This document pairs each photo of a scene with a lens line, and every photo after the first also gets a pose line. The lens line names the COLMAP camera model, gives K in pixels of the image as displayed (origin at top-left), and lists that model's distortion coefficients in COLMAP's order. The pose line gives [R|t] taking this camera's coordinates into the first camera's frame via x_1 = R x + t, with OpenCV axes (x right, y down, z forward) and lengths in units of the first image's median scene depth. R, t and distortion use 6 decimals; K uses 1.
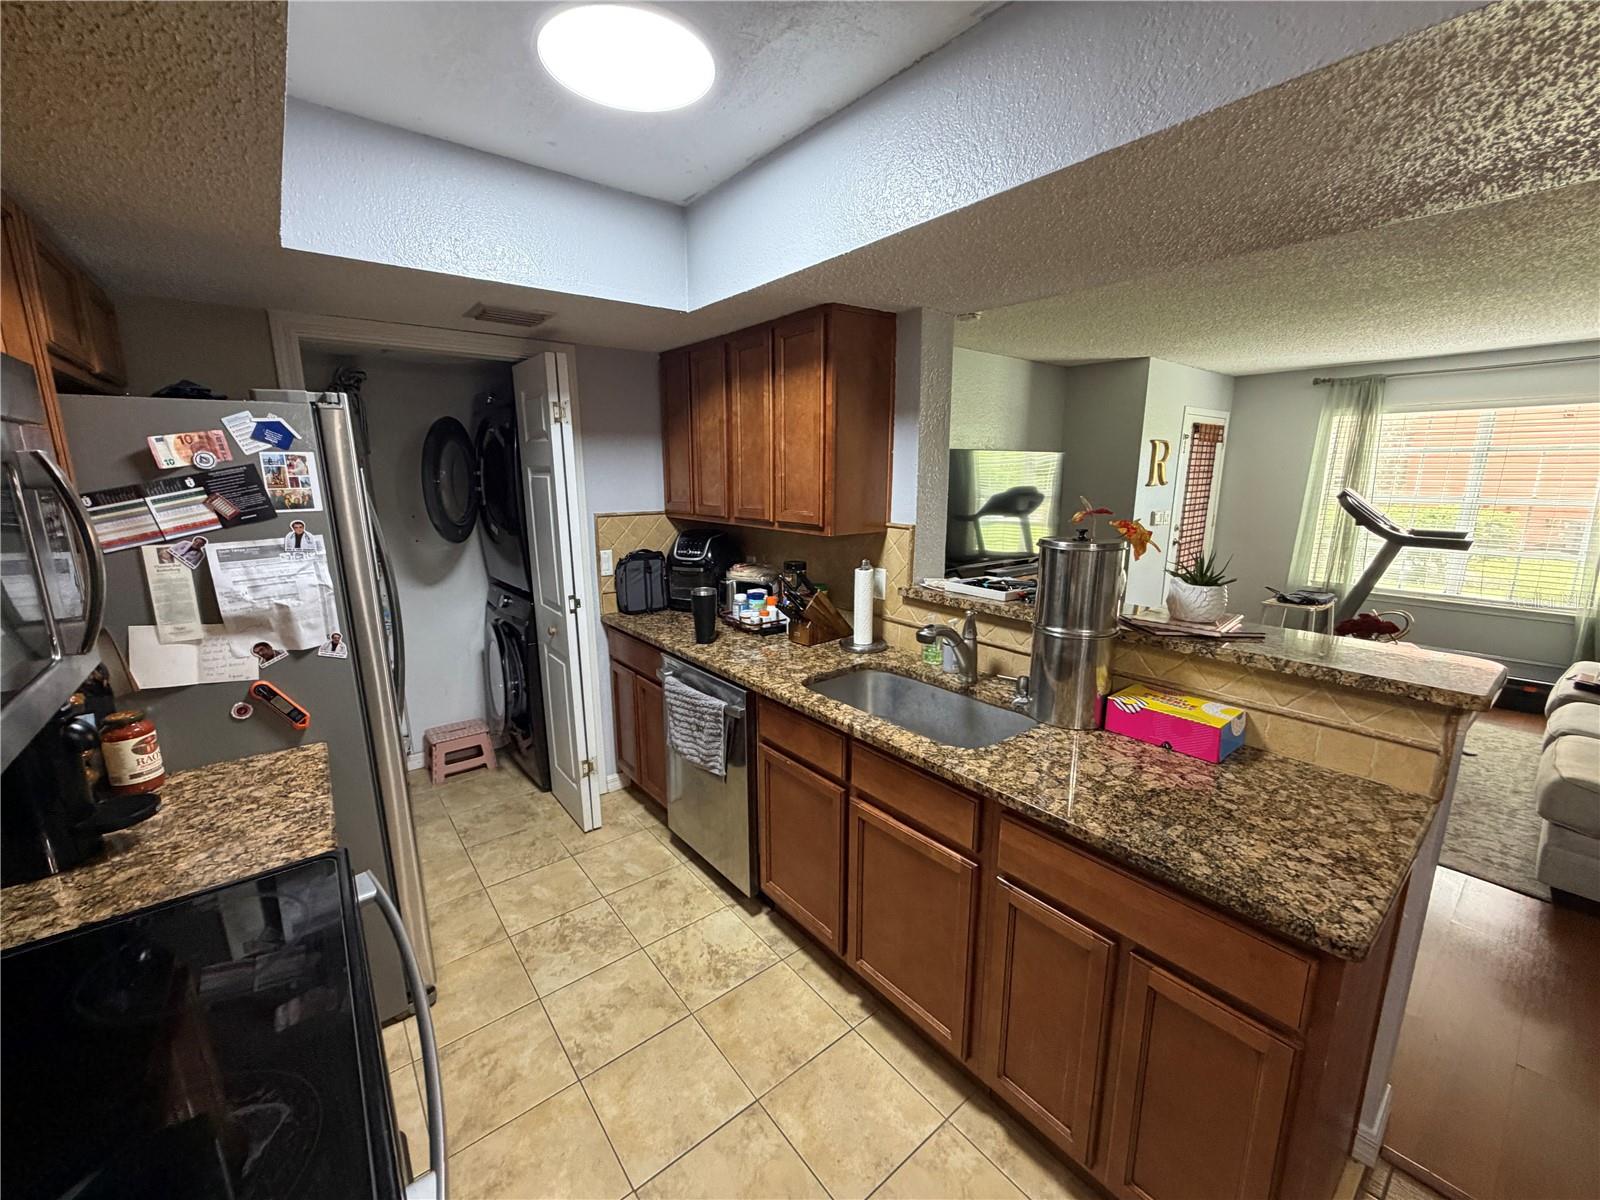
lens RADIAL K [[637.5, 0, 793.5], [0, 637.5, 600.9], [0, 0, 1]] dist [0.001368, -0.000315]
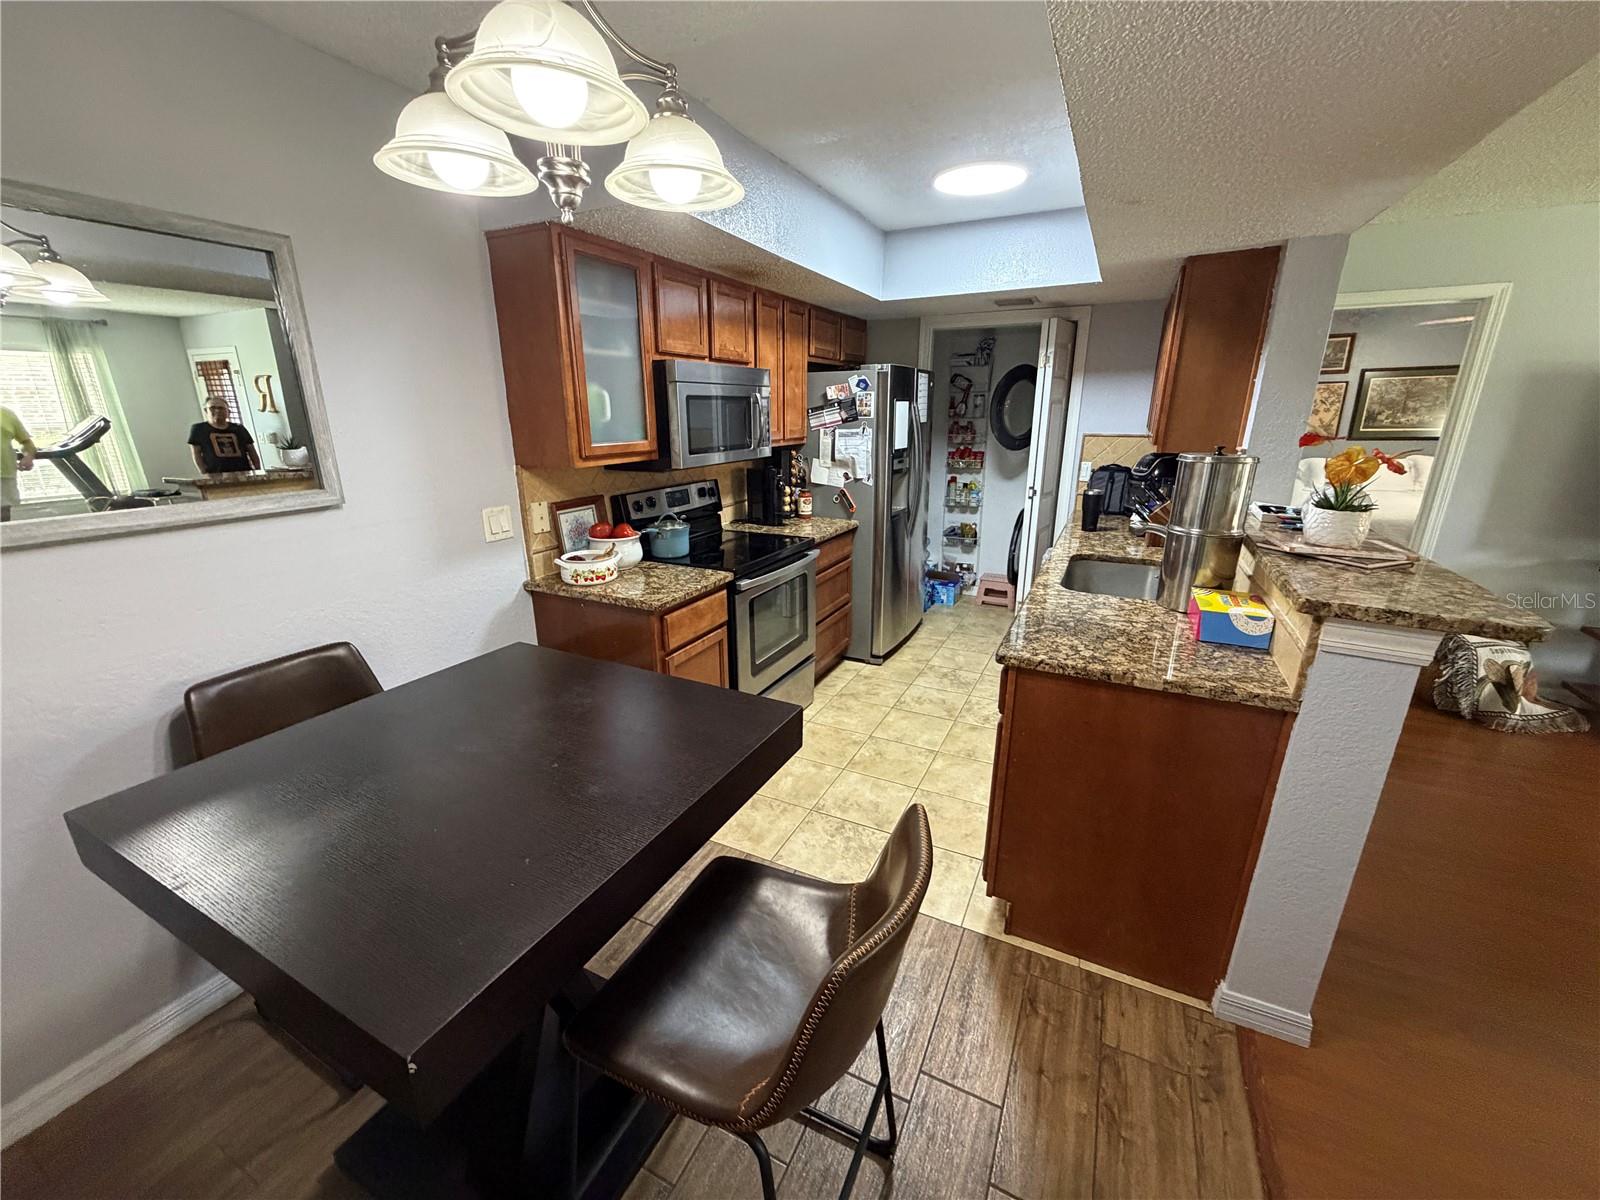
lens RADIAL K [[637.5, 0, 796.5], [0, 637.5, 600.2], [0, 0, 1]] dist [0.001368, -0.000315]
pose [[0.418299, 0.265982, -0.868493, 1.280430], [-0.182320, 0.961291, 0.206590, 0.063491], [0.889823, 0.071927, 0.450601, -0.222595]]
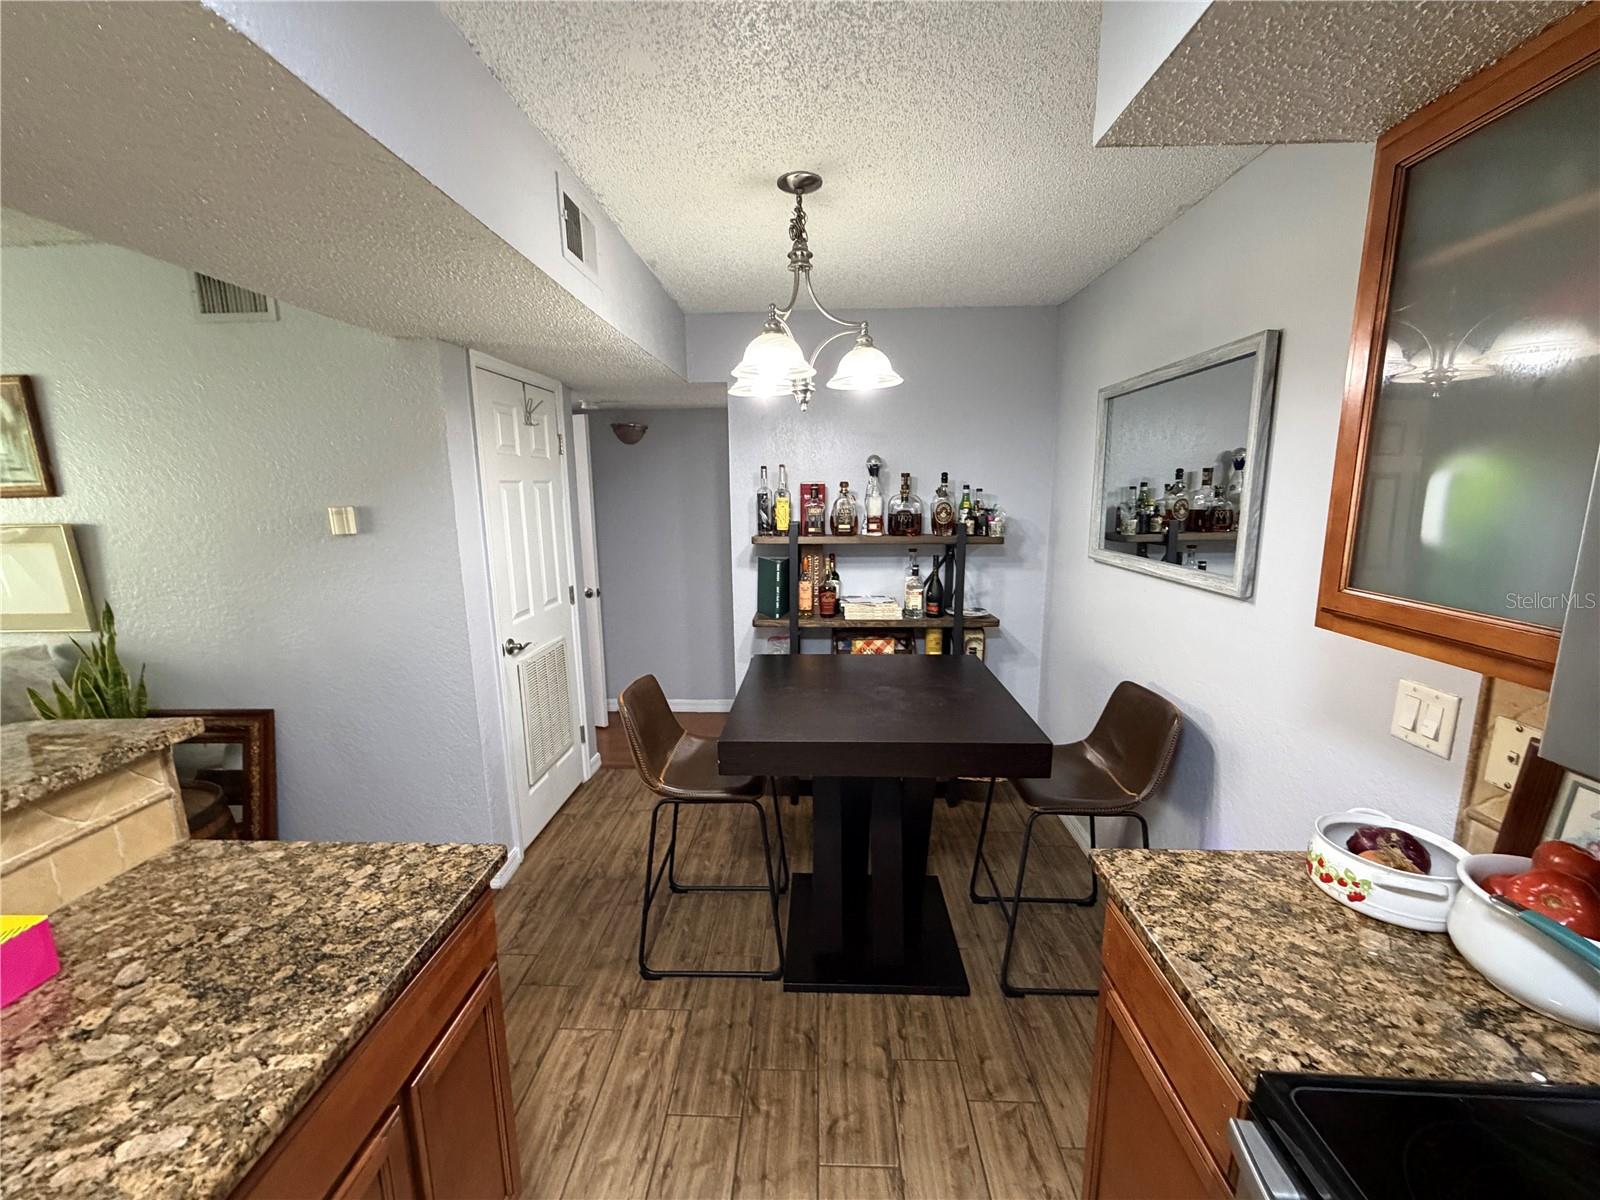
lens RADIAL K [[637.5, 0, 800.5], [0, 637.5, 600.3], [0, 0, 1]] dist [0.001368, -0.000315]
pose [[-0.760888, -0.103542, 0.640568, -0.234449], [0.143407, 0.935943, 0.321630, -0.169158], [-0.632837, 0.336586, -0.697299, 0.789030]]
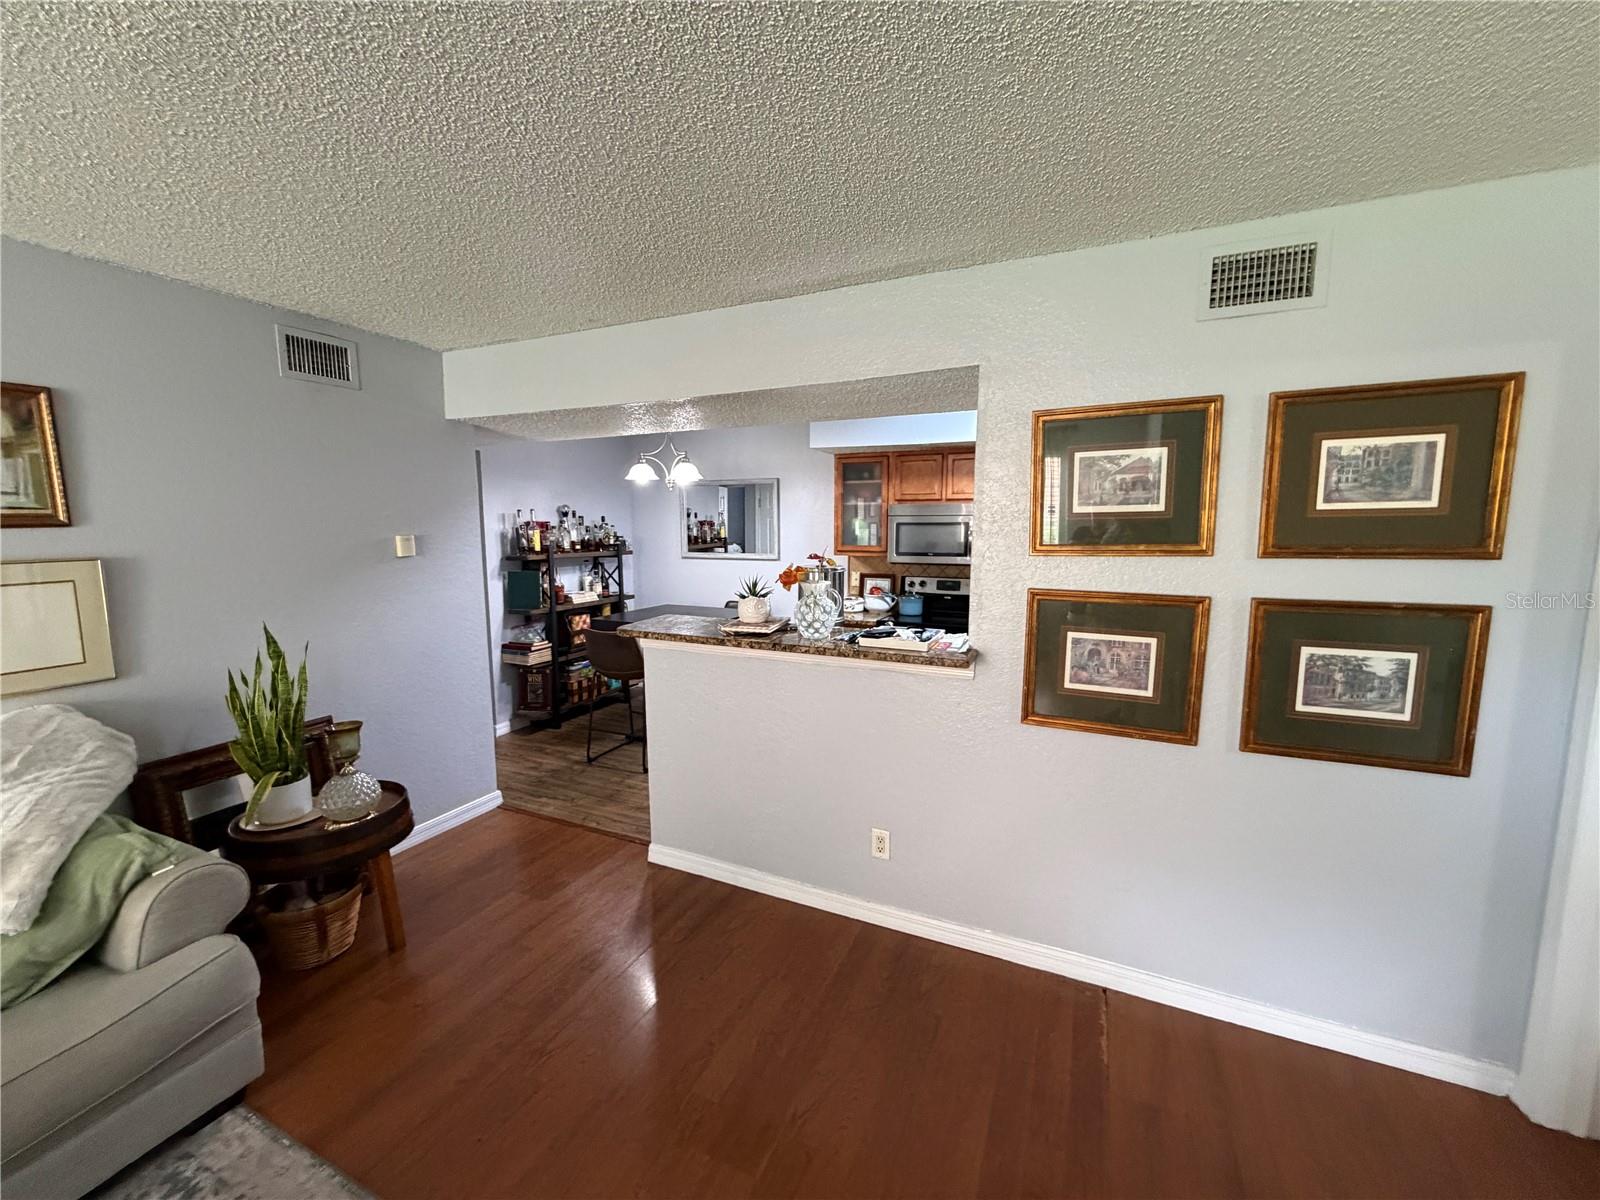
lens RADIAL K [[637.5, 0, 801.4], [0, 637.5, 601.0], [0, 0, 1]] dist [0.001368, -0.000315]
pose [[-0.892646, 0.059326, -0.446837, 1.309830], [-0.087395, 0.949712, 0.300681, -0.539641], [0.442205, 0.307453, -0.842572, 2.548610]]
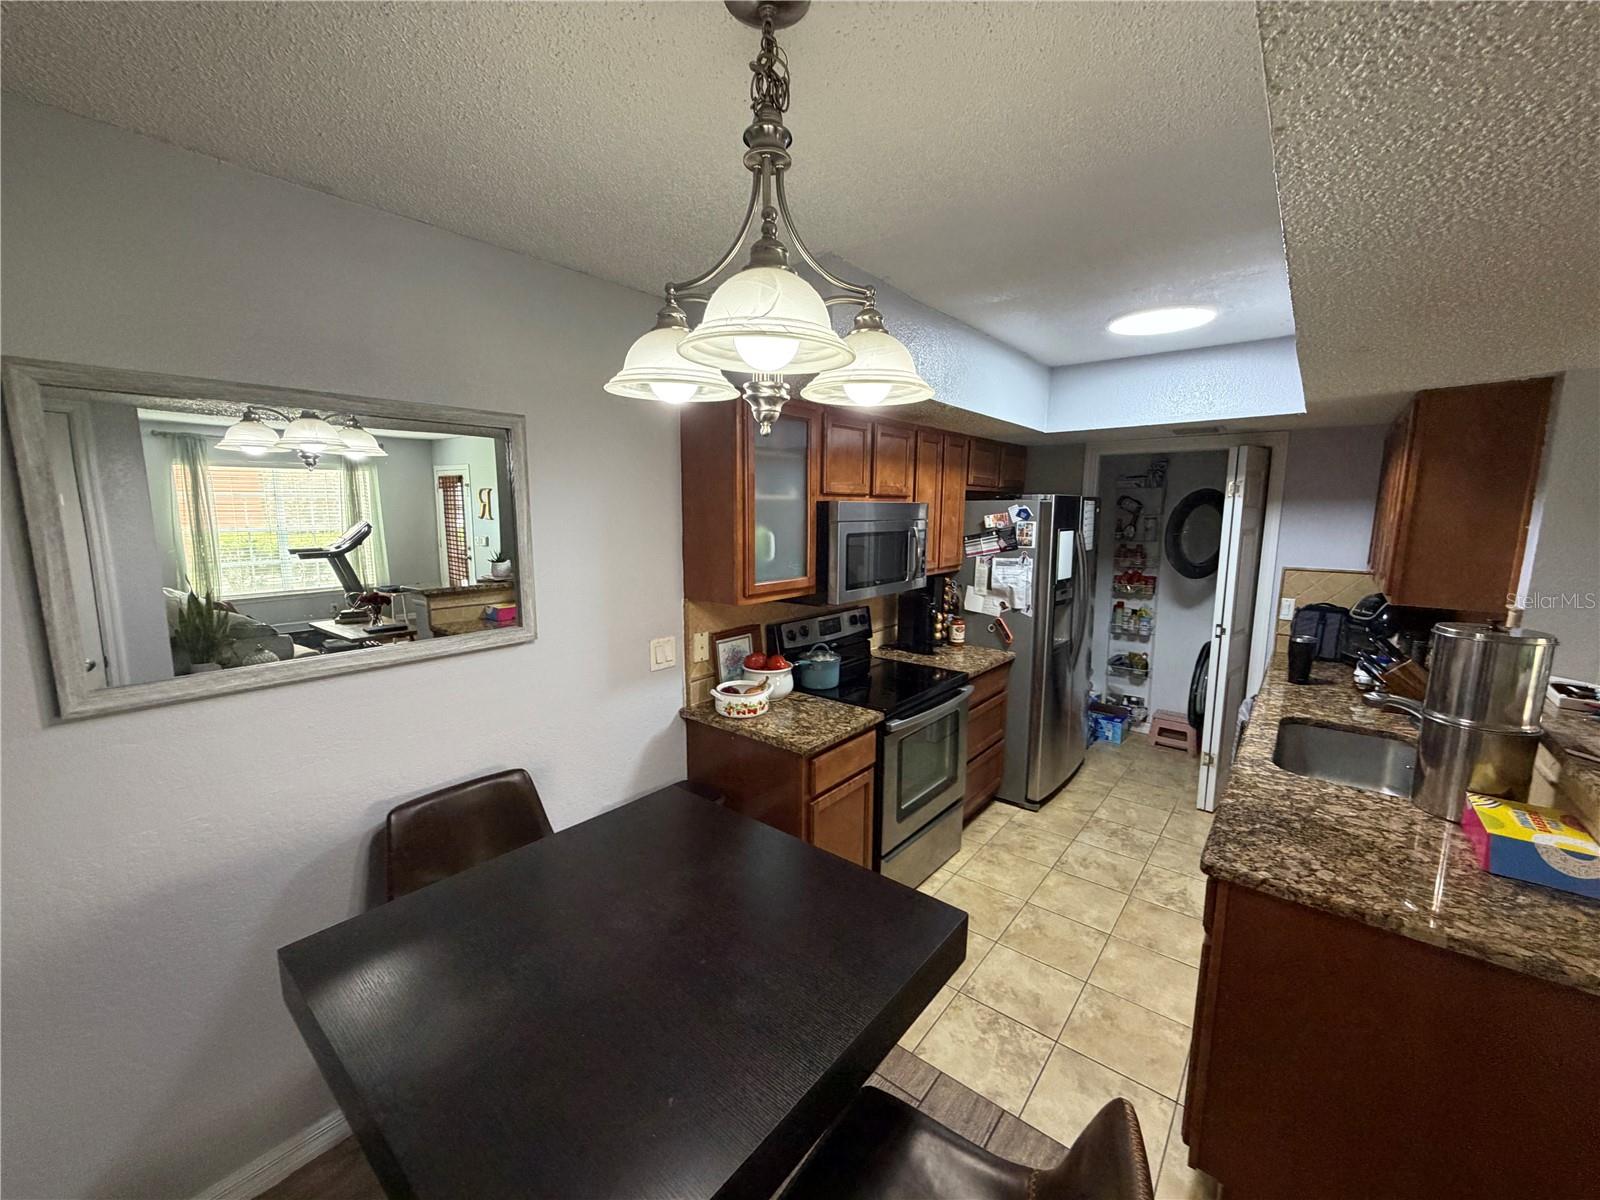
lens RADIAL K [[637.5, 0, 797.0], [0, 637.5, 600.5], [0, 0, 1]] dist [0.001368, -0.000315]
pose [[0.210480, 0.147749, -0.966369, 1.211713], [-0.202535, 0.973656, 0.104750, -0.029096], [0.956388, 0.173676, 0.234860, -0.259248]]
